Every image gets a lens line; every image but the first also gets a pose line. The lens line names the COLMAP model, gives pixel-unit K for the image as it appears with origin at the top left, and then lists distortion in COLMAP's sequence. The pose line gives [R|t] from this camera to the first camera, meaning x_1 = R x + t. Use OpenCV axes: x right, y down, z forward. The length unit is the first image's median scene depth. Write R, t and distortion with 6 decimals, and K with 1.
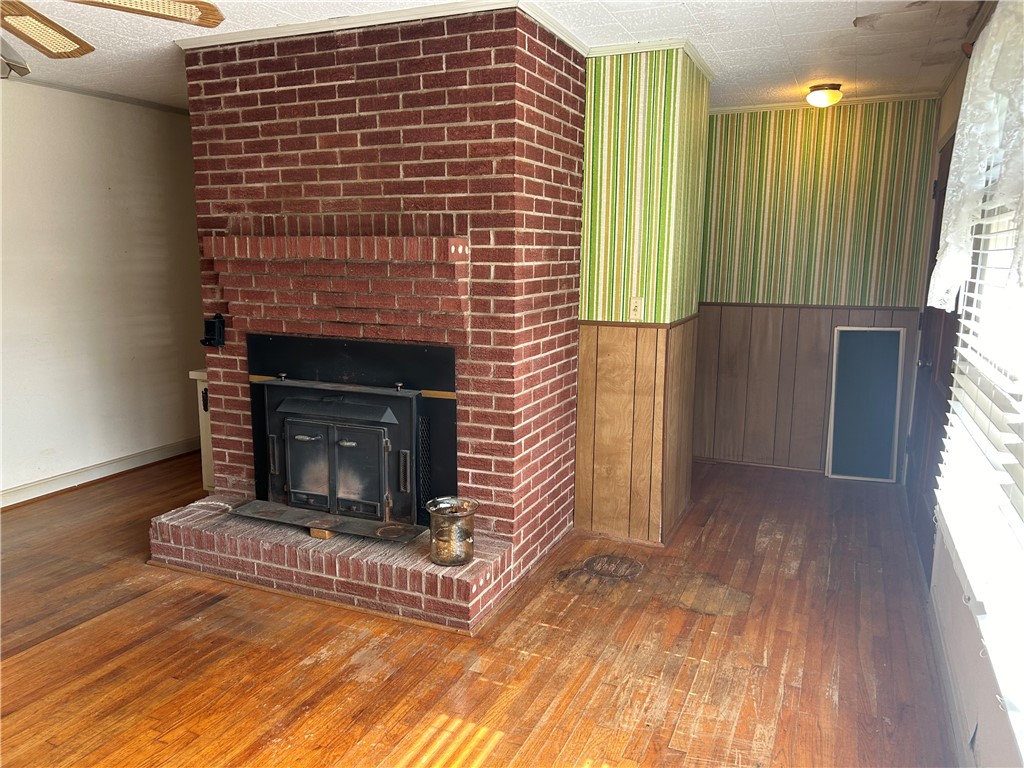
lens RADIAL K [[771.3, 0, 509.5], [0, 771.3, 384.5], [0, 0, 1]] dist [0.042491, -0.049294]
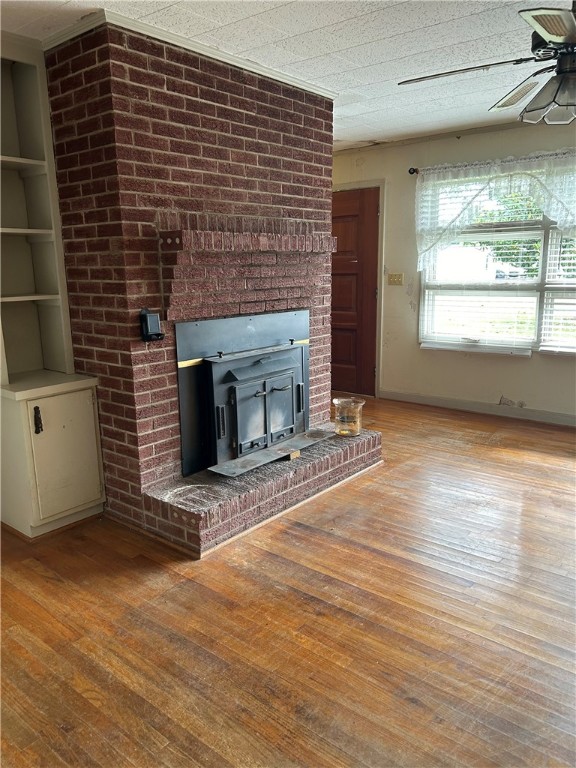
lens RADIAL K [[578.4, 0, 286.0], [0, 578.4, 384.6], [0, 0, 1]] dist [0.042491, -0.049294]
pose [[0.277320, -0.210176, 0.937507, -1.128375], [0.175418, 0.970454, 0.165673, -0.095405], [-0.944628, 0.118512, 0.305995, 0.660383]]
